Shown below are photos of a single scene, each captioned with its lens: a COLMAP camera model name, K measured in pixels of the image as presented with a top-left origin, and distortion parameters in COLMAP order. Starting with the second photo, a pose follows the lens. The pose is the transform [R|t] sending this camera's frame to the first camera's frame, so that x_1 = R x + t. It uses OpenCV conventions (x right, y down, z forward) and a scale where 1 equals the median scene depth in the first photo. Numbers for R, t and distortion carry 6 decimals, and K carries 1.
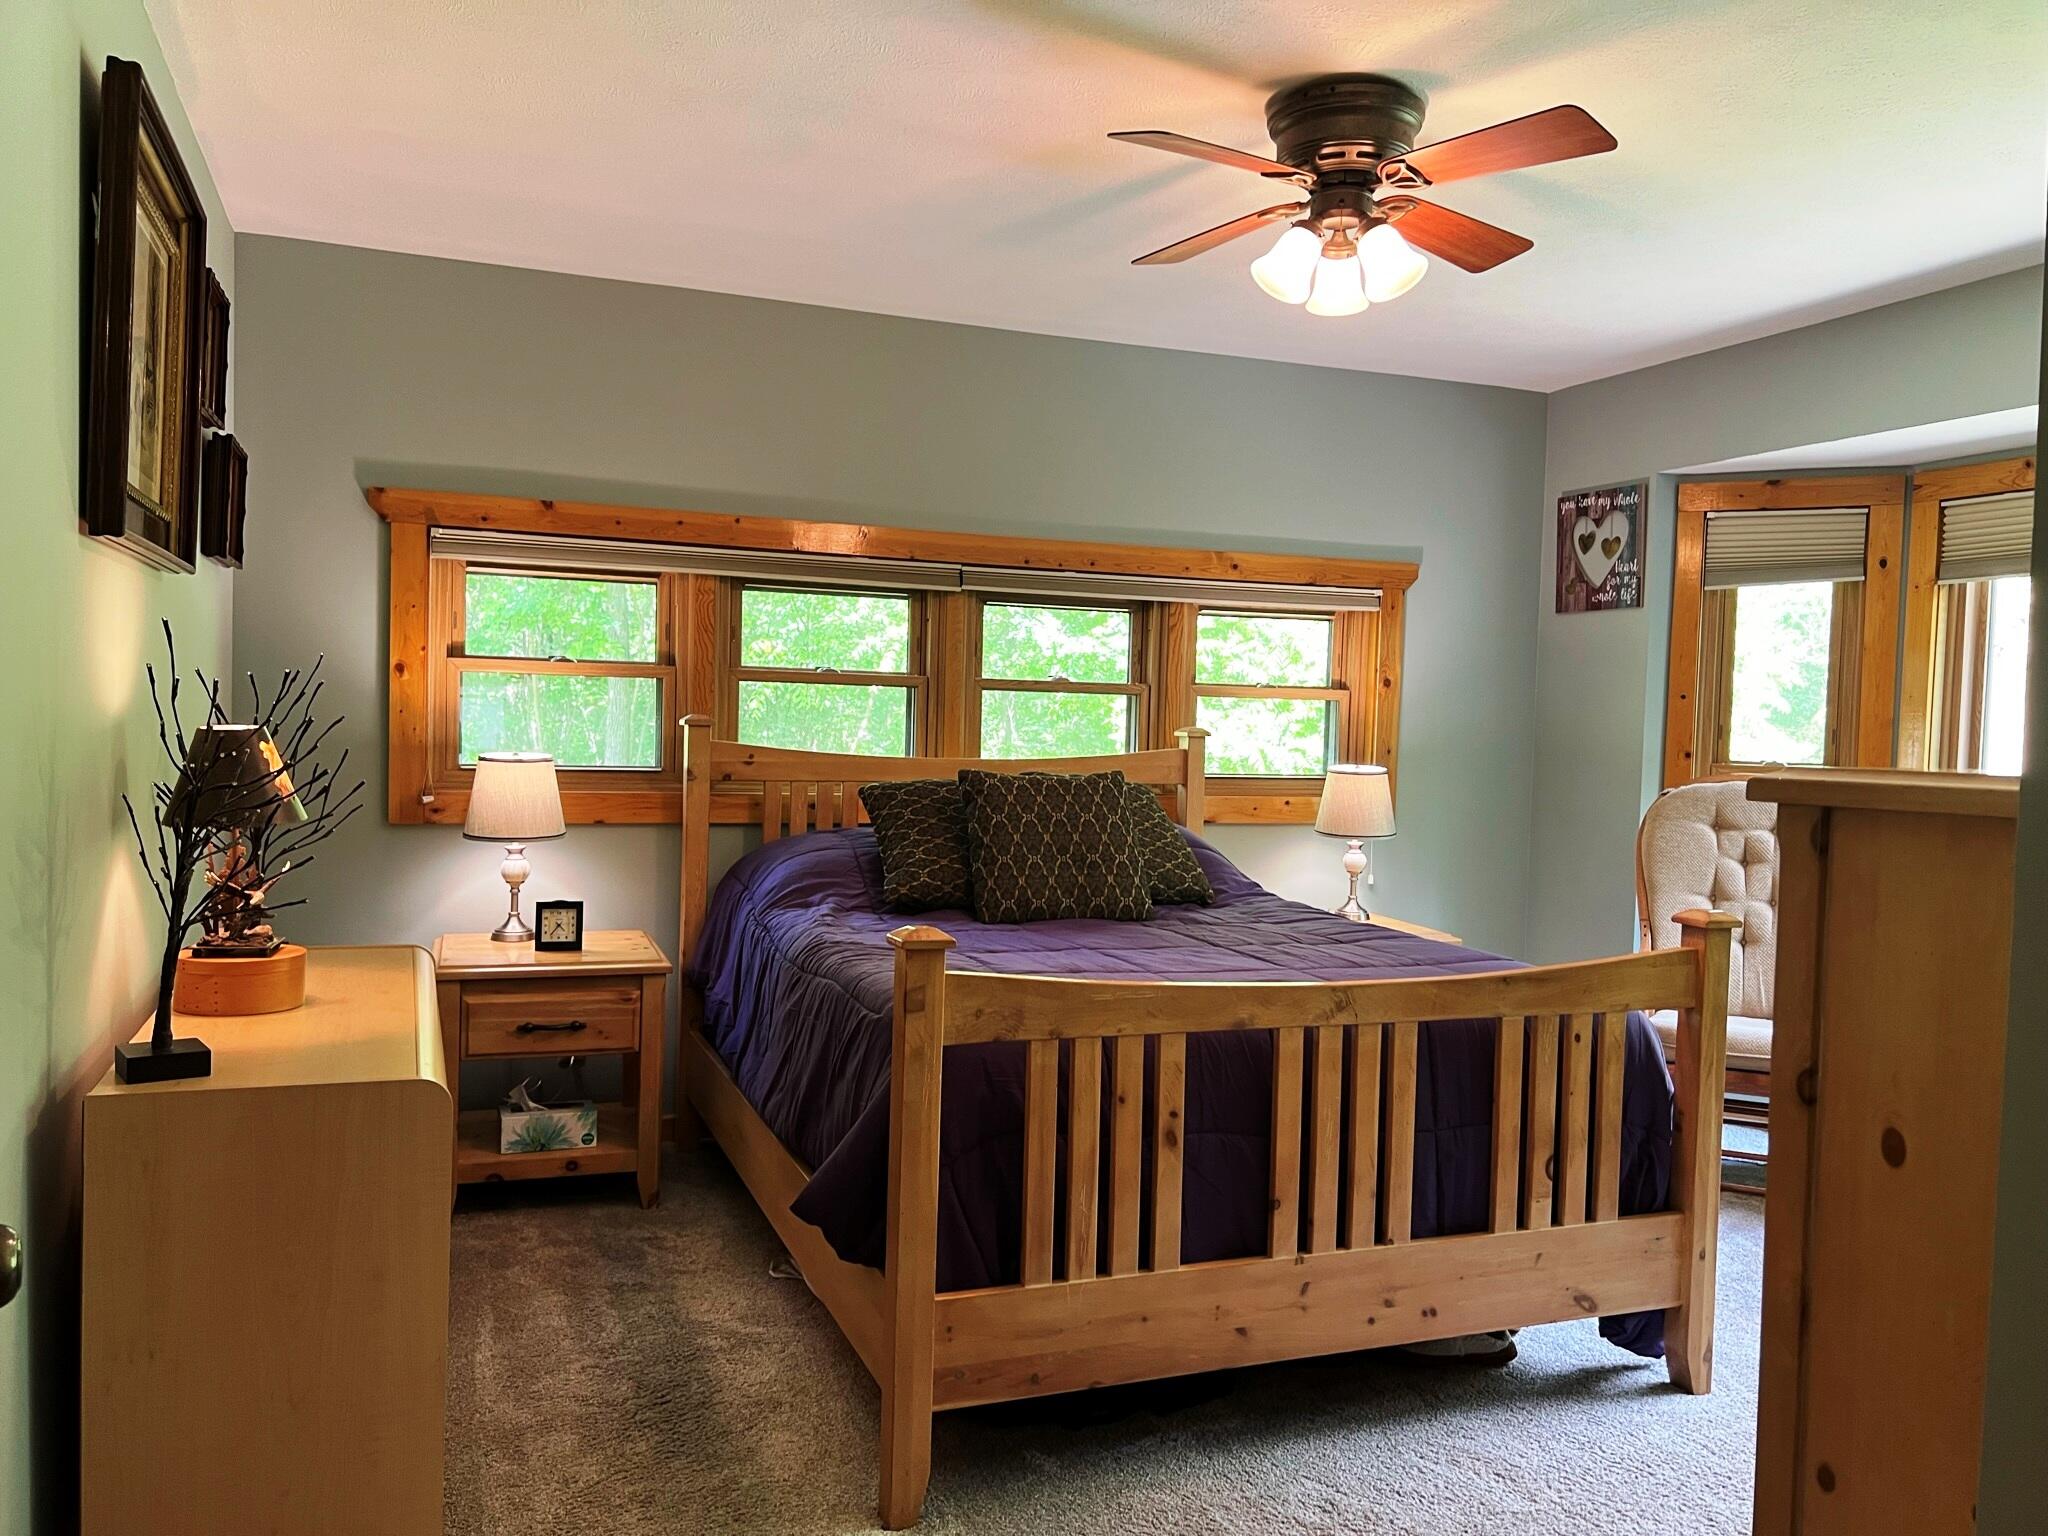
lens RADIAL K [[1536.4, 0, 1025.3], [0, 1536.4, 774.2], [0, 0, 1]] dist [0.063205, -0.080501]
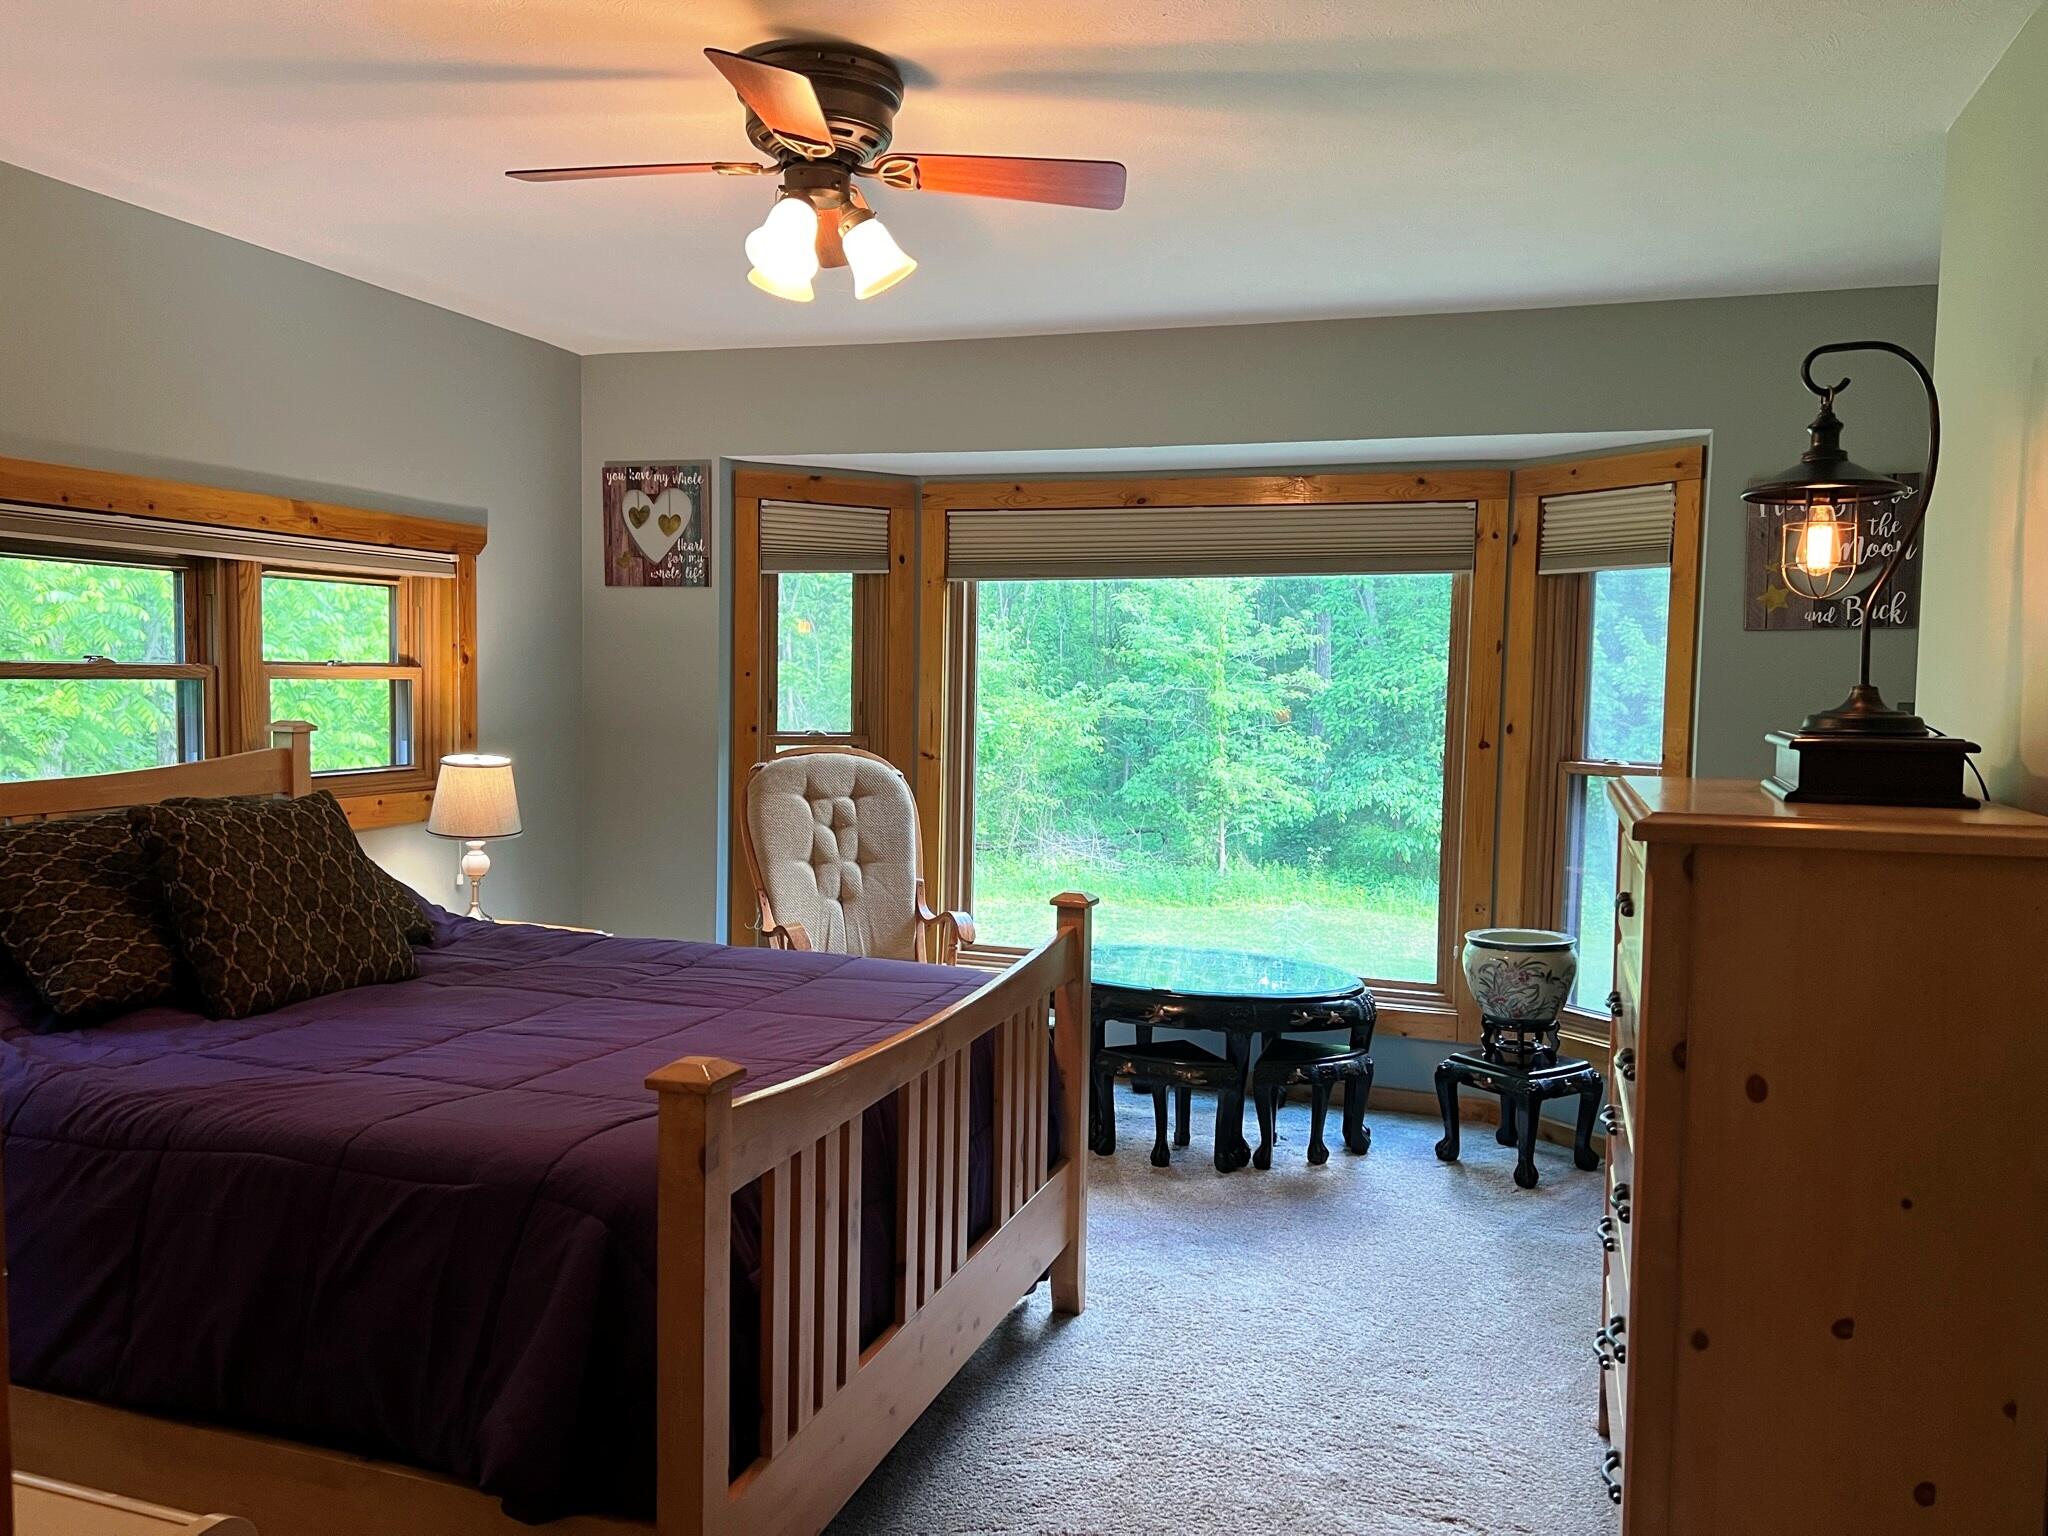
lens RADIAL K [[1536.4, 0, 1017.7], [0, 1536.4, 767.4], [0, 0, 1]] dist [0.063205, -0.080501]
pose [[0.634140, -0.061926, 0.770735, -0.266713], [0.026808, 0.997949, 0.058125, -0.041729], [-0.772753, -0.016198, 0.634500, 0.187921]]
